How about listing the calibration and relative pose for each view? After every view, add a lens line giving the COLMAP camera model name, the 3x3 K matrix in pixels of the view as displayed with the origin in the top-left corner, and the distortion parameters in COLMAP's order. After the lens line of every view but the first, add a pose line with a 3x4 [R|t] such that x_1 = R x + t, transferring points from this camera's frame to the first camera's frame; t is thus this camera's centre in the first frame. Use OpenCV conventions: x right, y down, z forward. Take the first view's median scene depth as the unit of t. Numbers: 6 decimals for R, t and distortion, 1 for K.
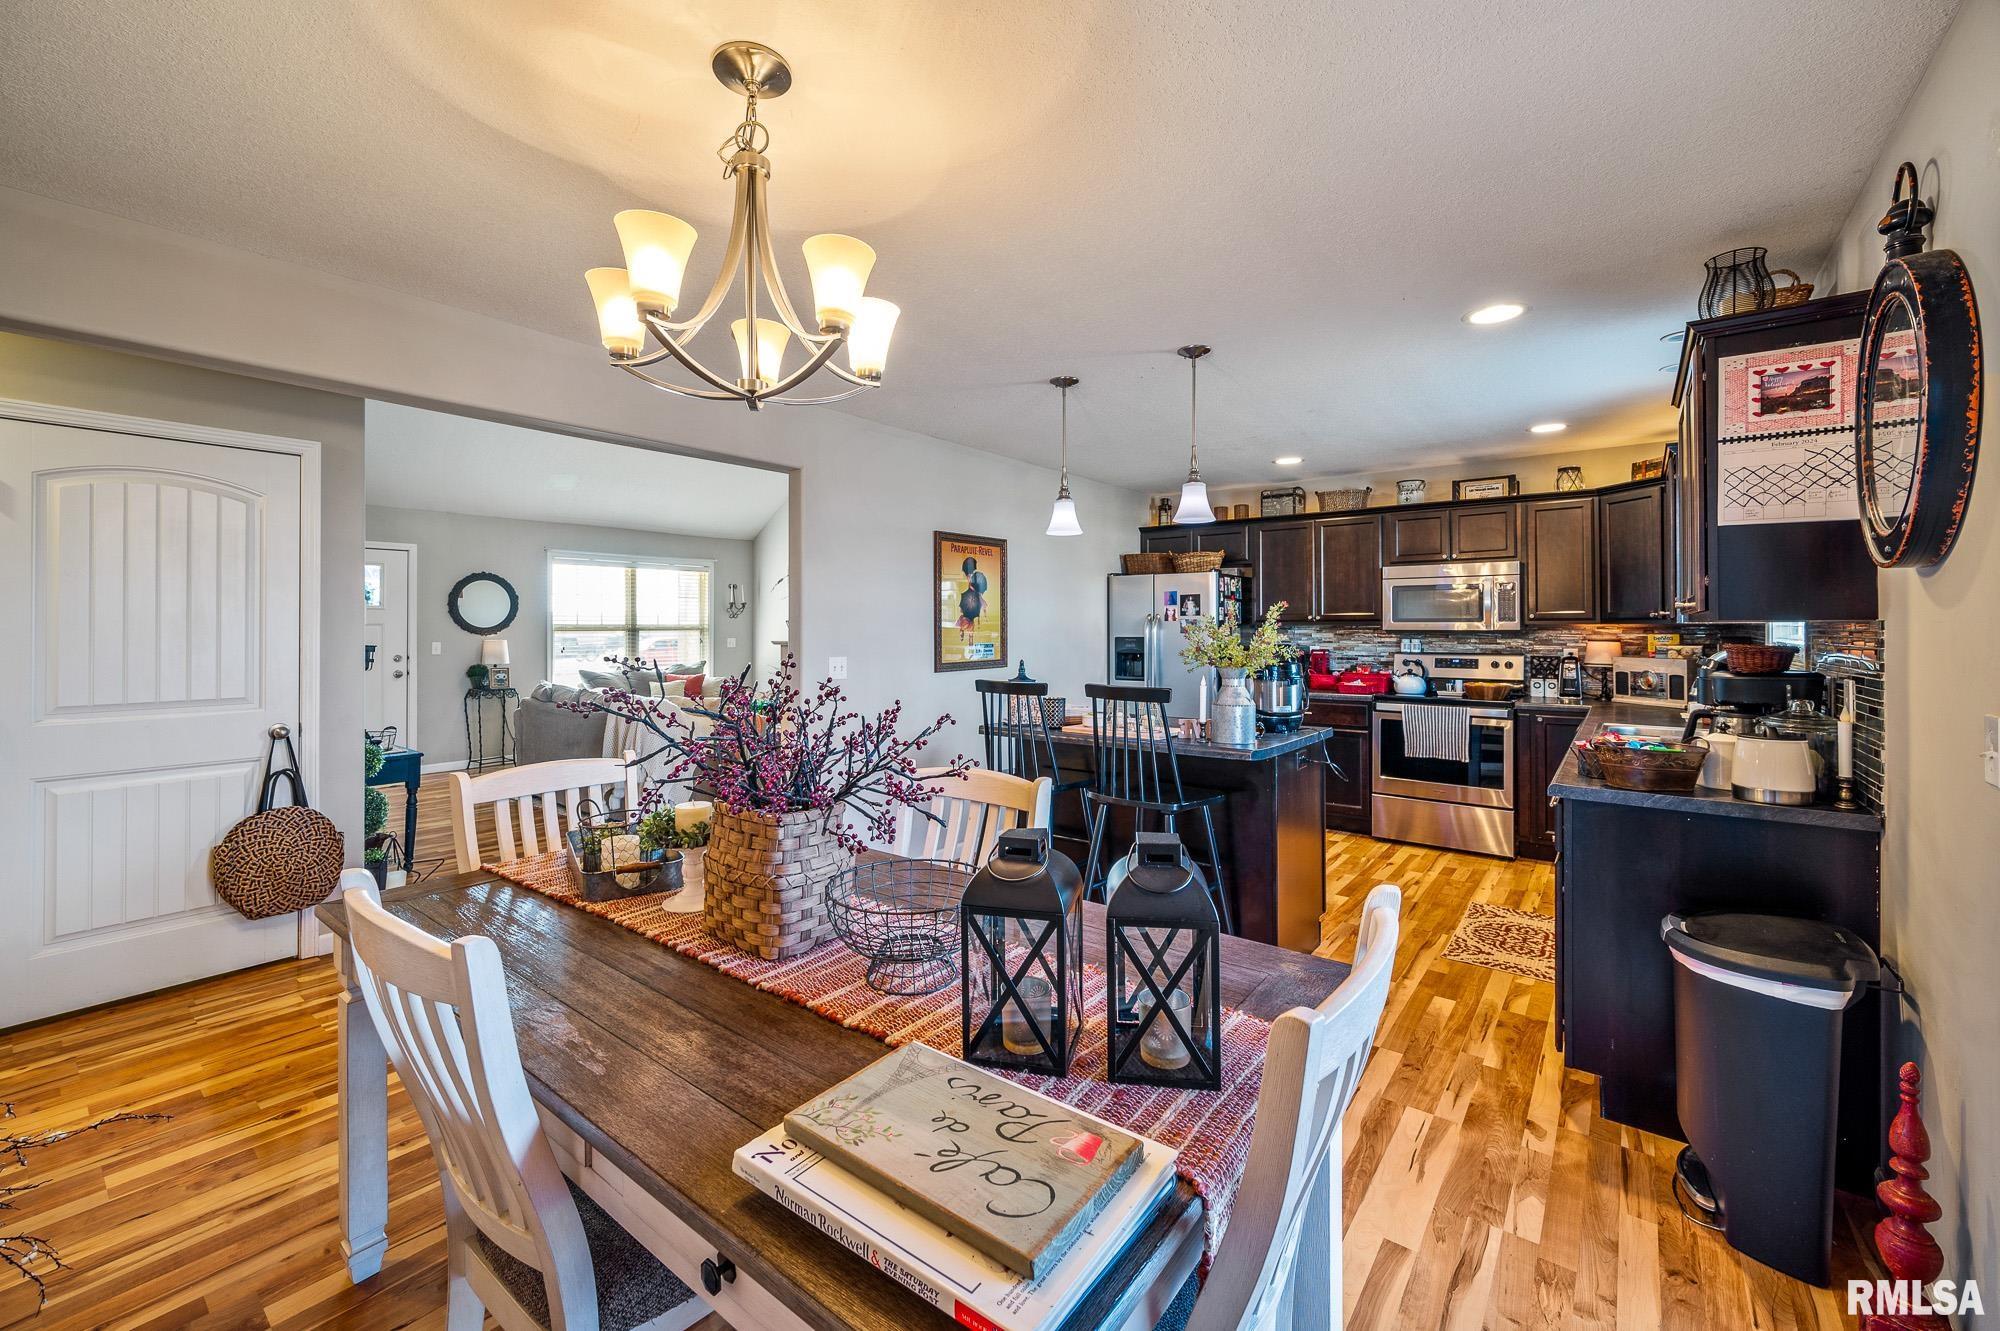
lens RADIAL K [[798.7, 0, 988.8], [0, 798.7, 622.2], [0, 0, 1]] dist [-0.001928, -0.000248]
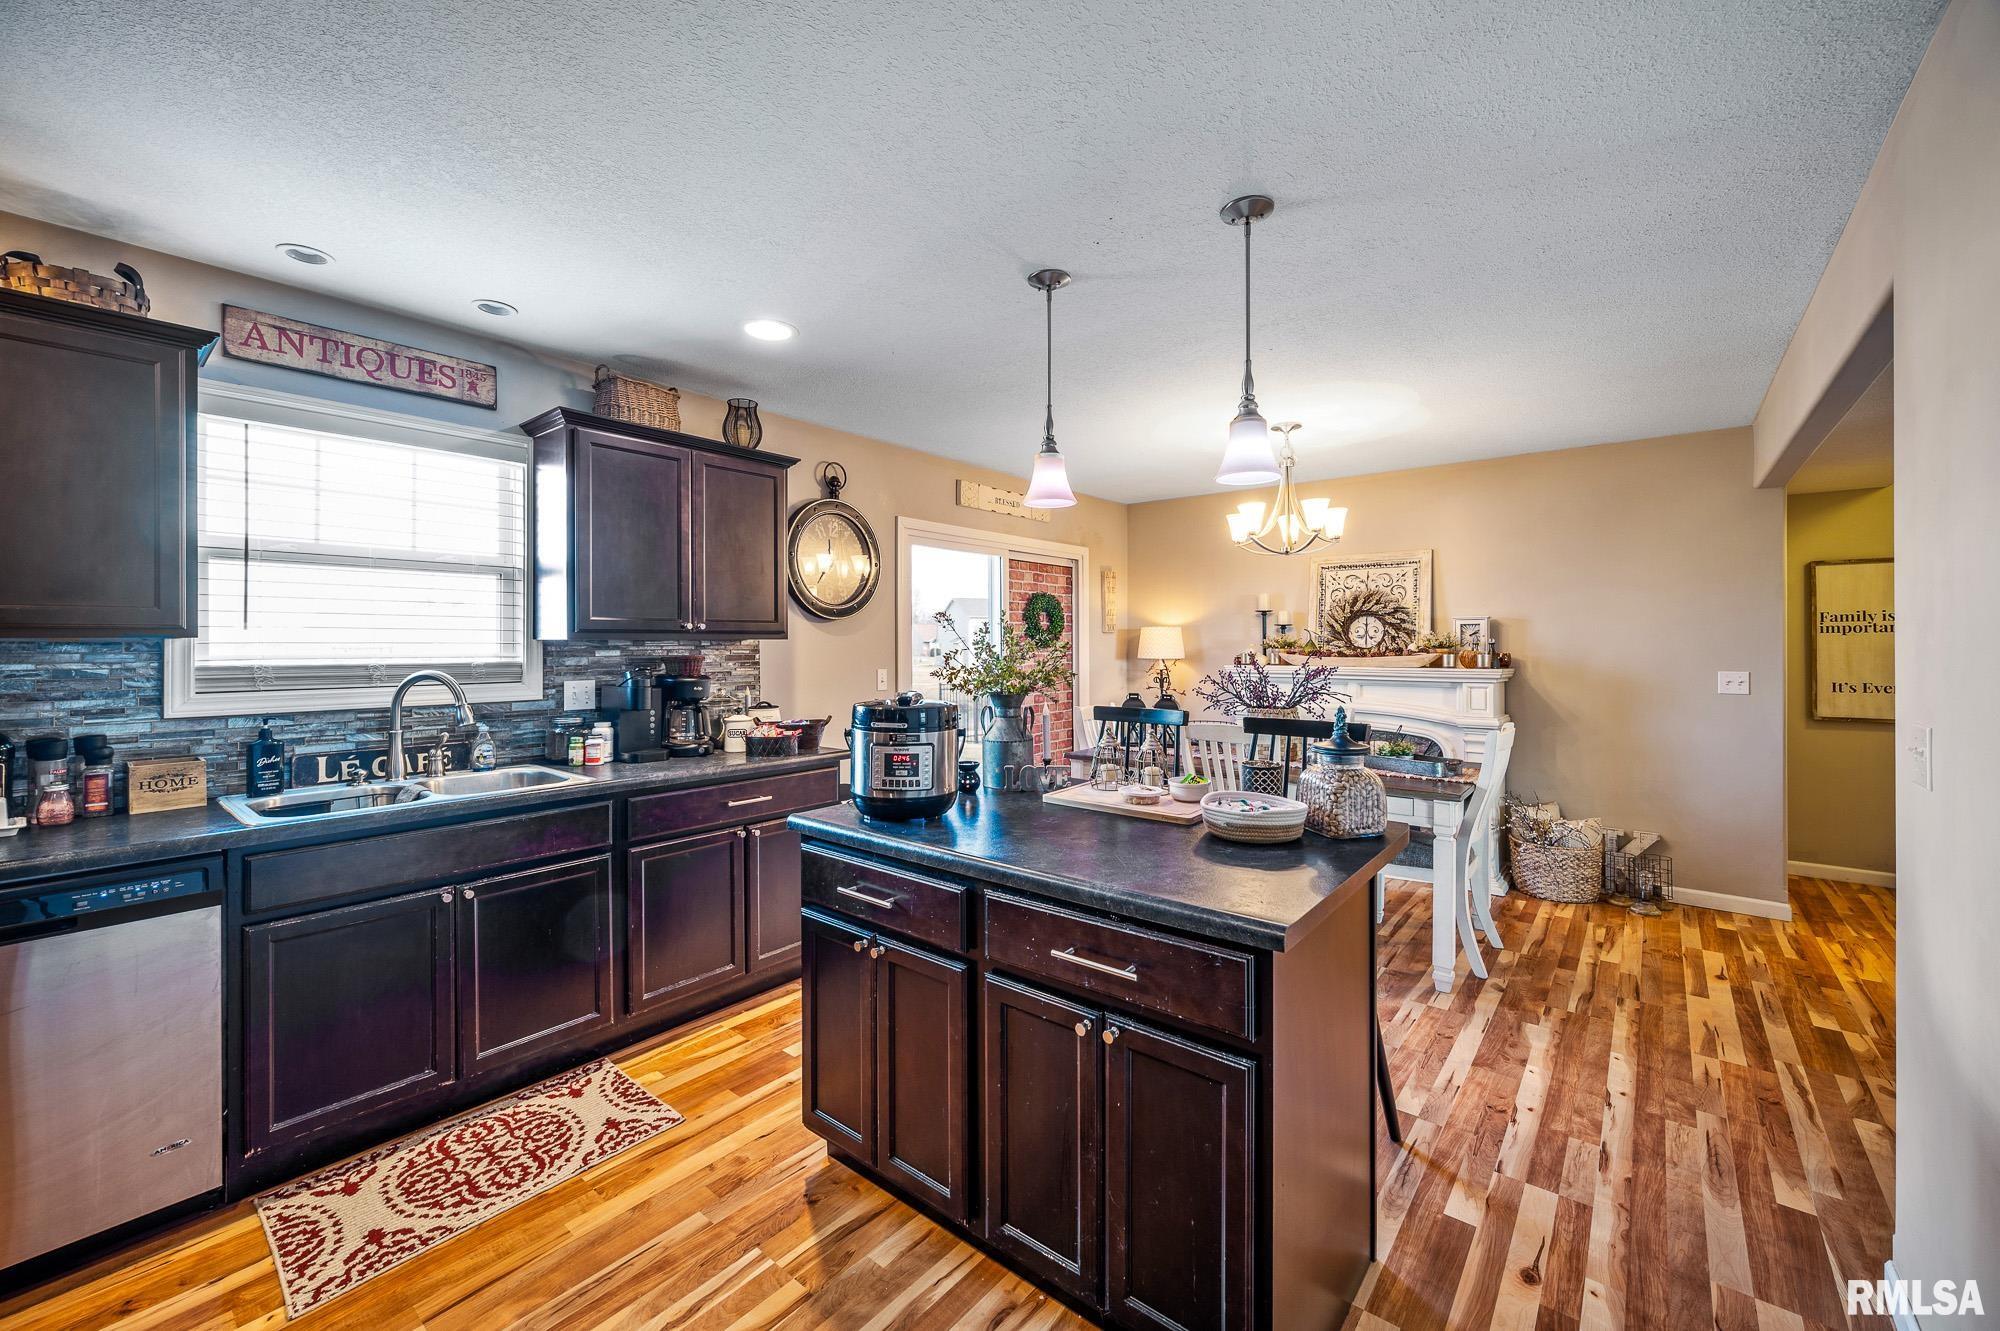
lens RADIAL K [[798.7, 0, 1000.8], [0, 798.7, 649.0], [0, 0, 1]] dist [-0.001928, -0.000248]
pose [[-0.999879, 0.000042, 0.015545, 0.181541], [0.000120, 0.999987, 0.005006, 0.003749], [-0.015545, 0.005007, -0.999867, 1.089943]]
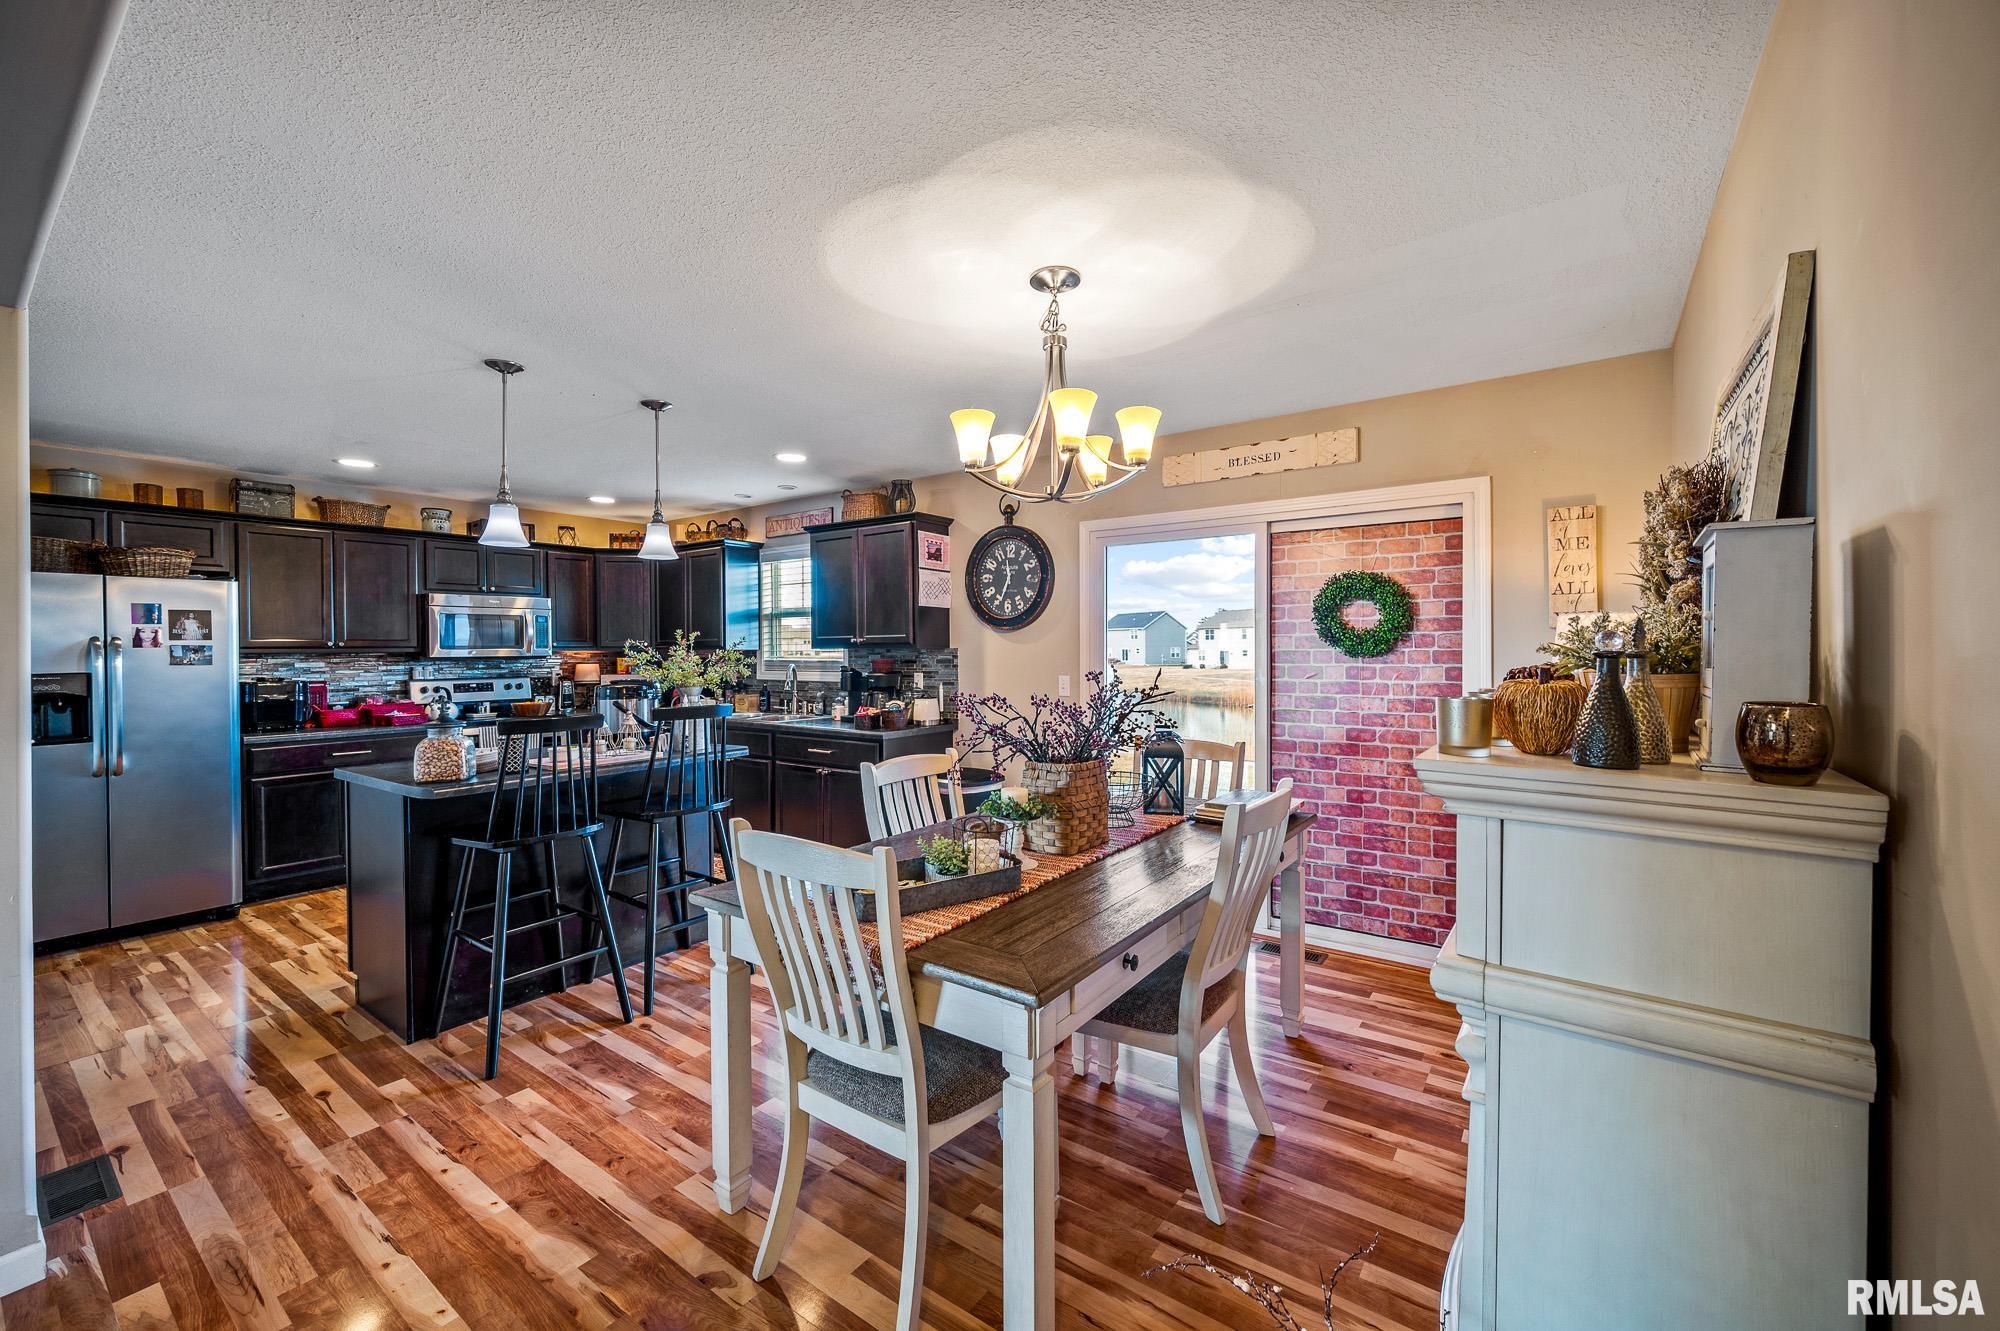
lens RADIAL K [[798.7, 0, 998.0], [0, 798.7, 656.1], [0, 0, 1]] dist [-0.001928, -0.000248]
pose [[-0.042570, -0.008022, 0.999061, -0.542132], [0.000760, 0.999967, 0.008062, 0.001058], [-0.999093, 0.001102, -0.042562, 0.355198]]
